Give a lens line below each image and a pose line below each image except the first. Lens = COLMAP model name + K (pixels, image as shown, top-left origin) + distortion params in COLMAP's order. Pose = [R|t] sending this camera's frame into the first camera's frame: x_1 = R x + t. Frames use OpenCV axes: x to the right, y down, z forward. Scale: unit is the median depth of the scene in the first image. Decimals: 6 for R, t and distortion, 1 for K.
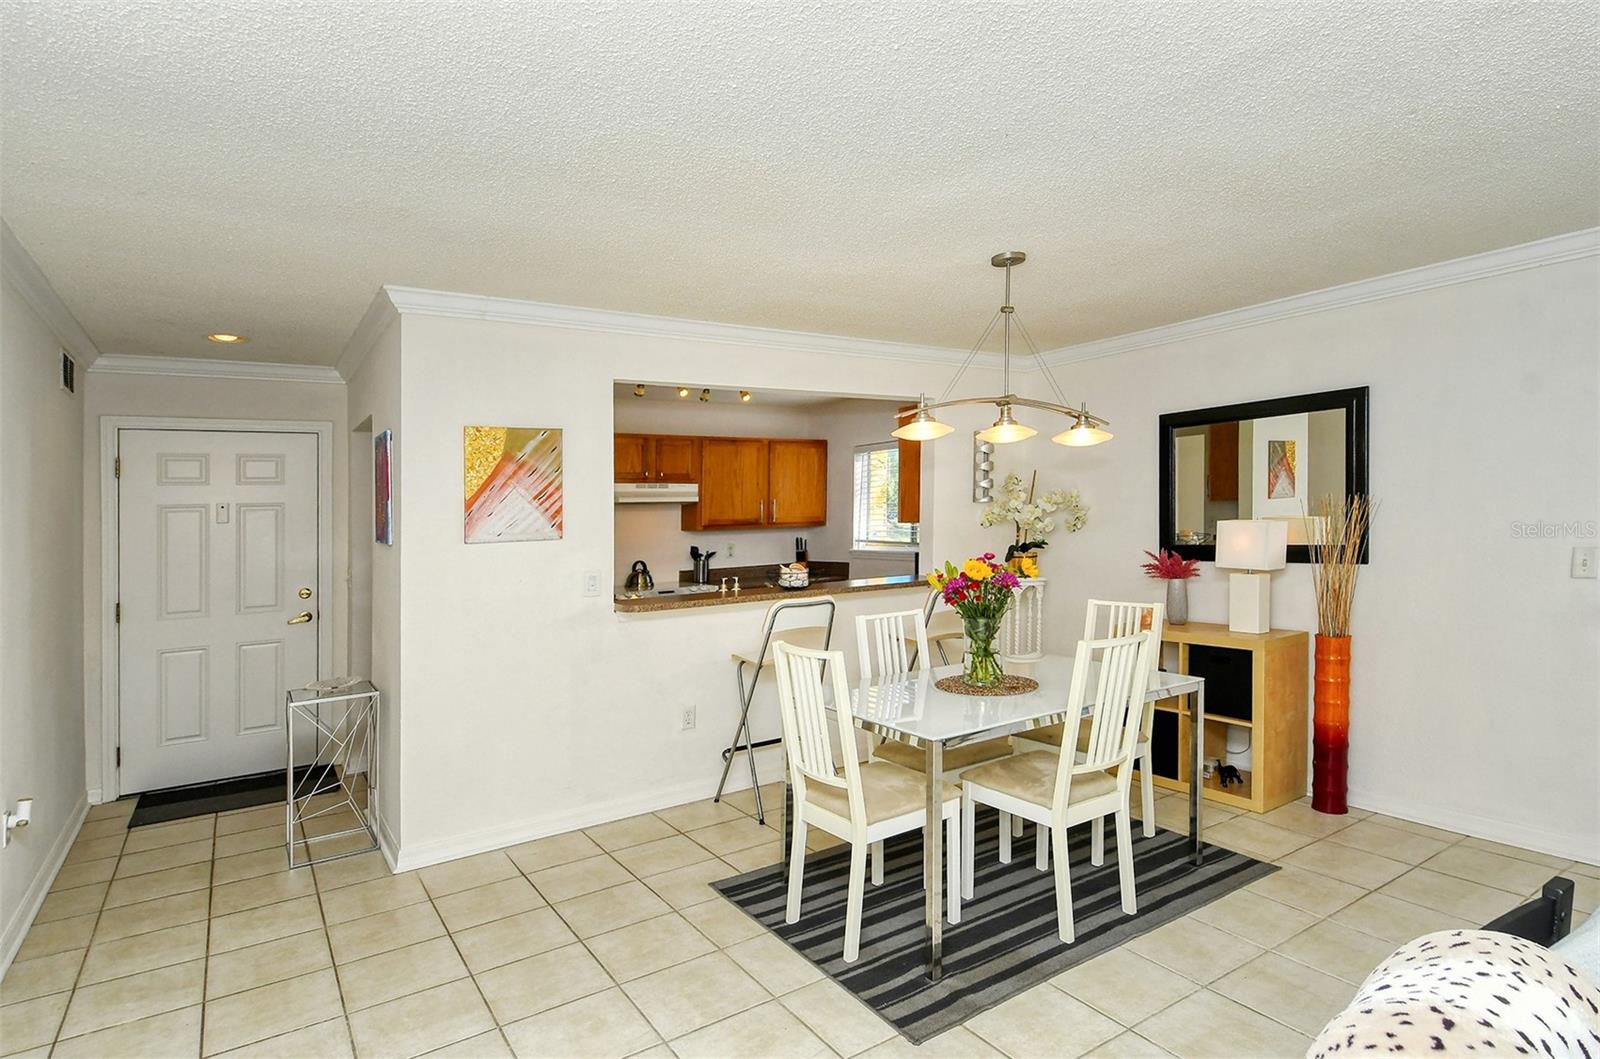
lens RADIAL K [[855.4, 0, 800.0], [0, 855.4, 529.5], [0, 0, 1]] dist [0.001181, -0.000543]
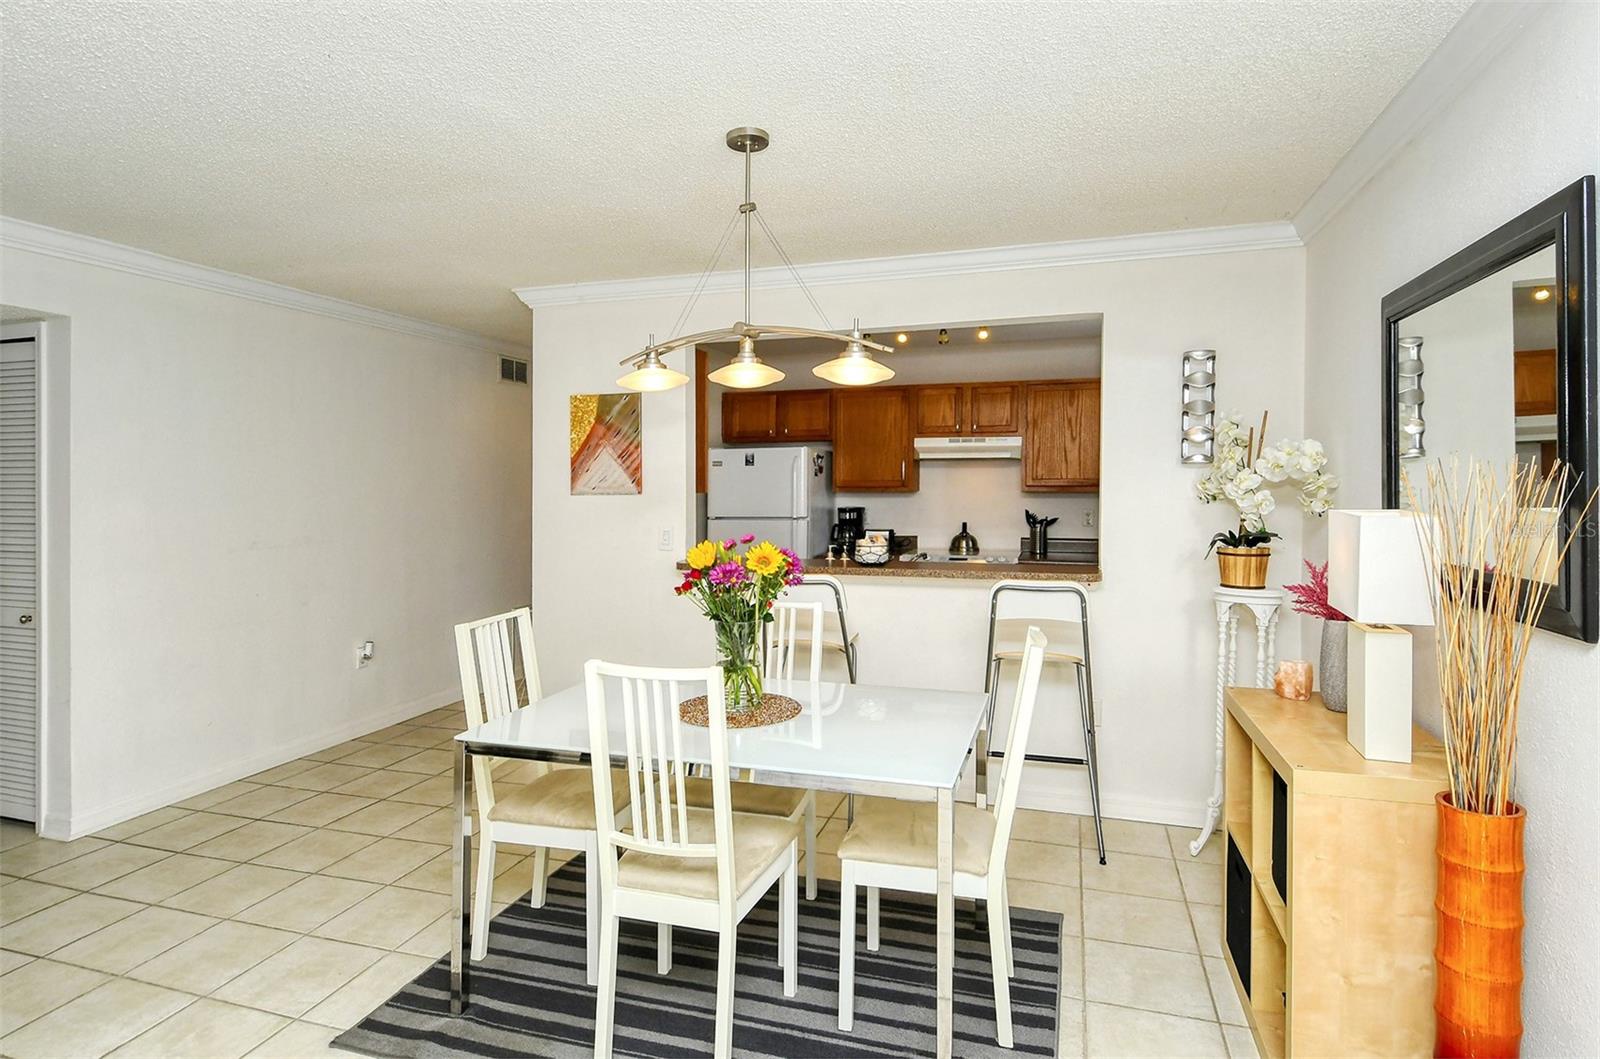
lens RADIAL K [[875.6, 0, 799.4], [0, 875.6, 478.9], [0, 0, 1]] dist [0.002034, 0.000253]
pose [[0.631072, 0.026952, -0.775256, 0.703628], [-0.026433, 0.999563, 0.013233, -0.028689], [0.775274, 0.012141, 0.631509, 0.461745]]
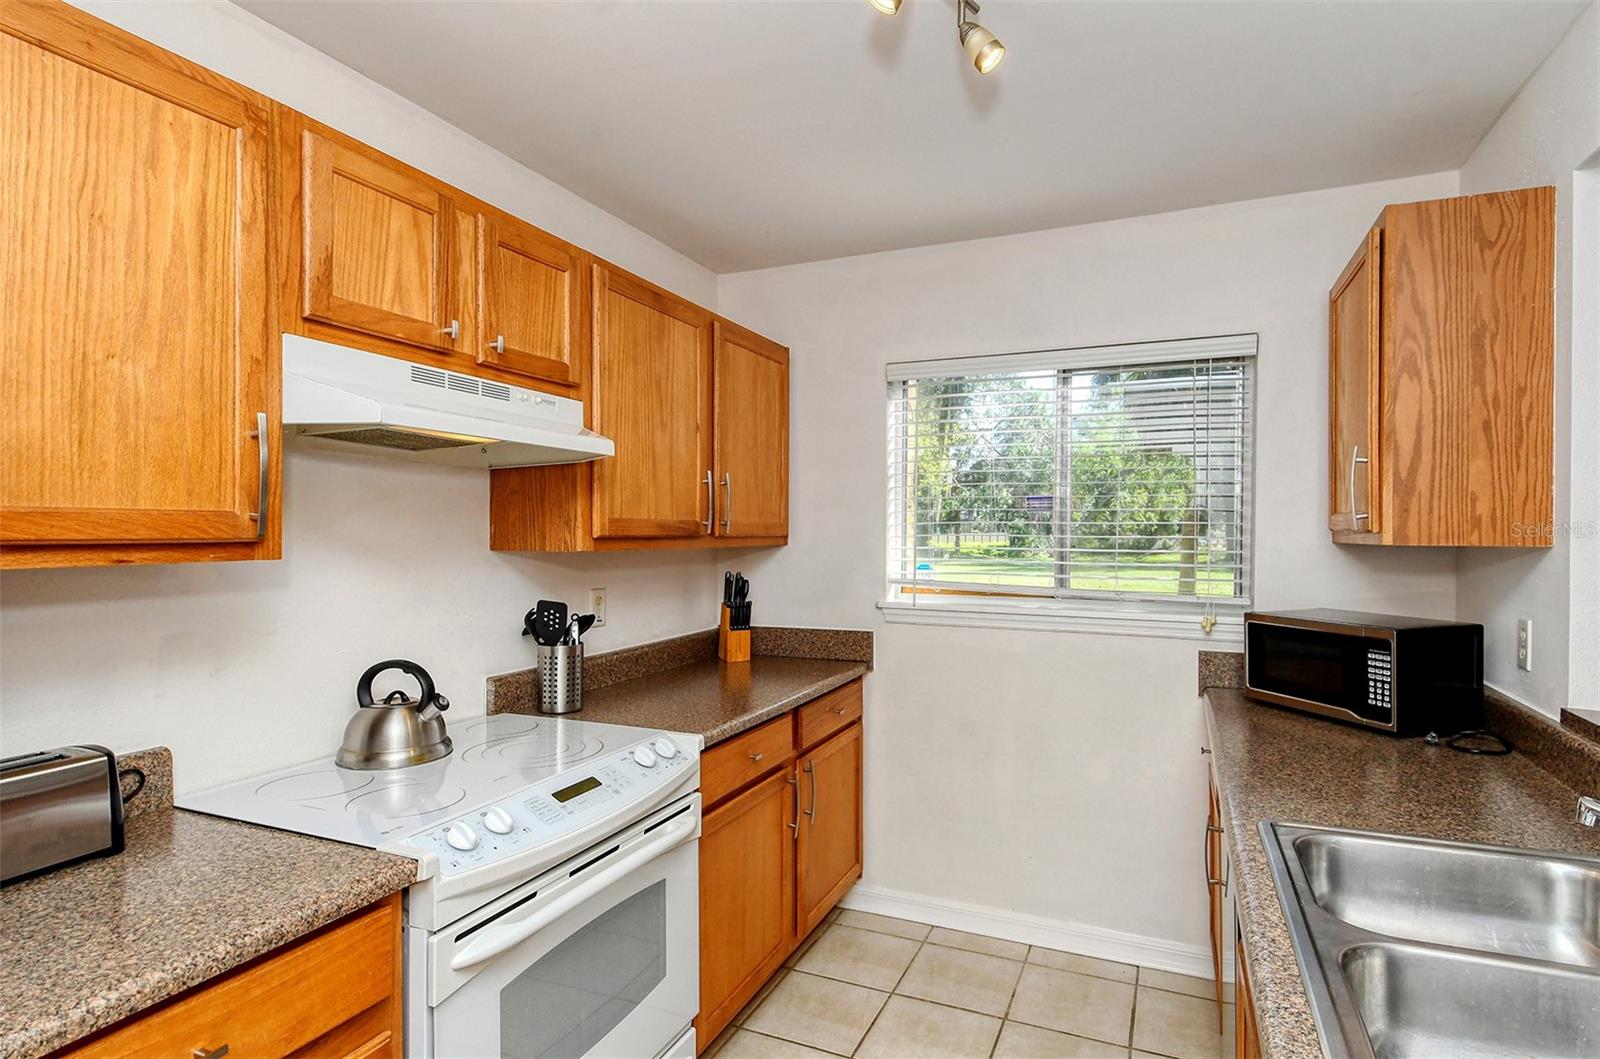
lens RADIAL K [[855.4, 0, 800.0], [0, 855.4, 529.5], [0, 0, 1]] dist [0.001181, -0.000543]
pose [[0.840270, 0.034751, 0.541053, -0.375420], [-0.023731, 0.999345, -0.027331, 0.000263], [-0.541648, 0.010125, 0.840544, 1.171569]]
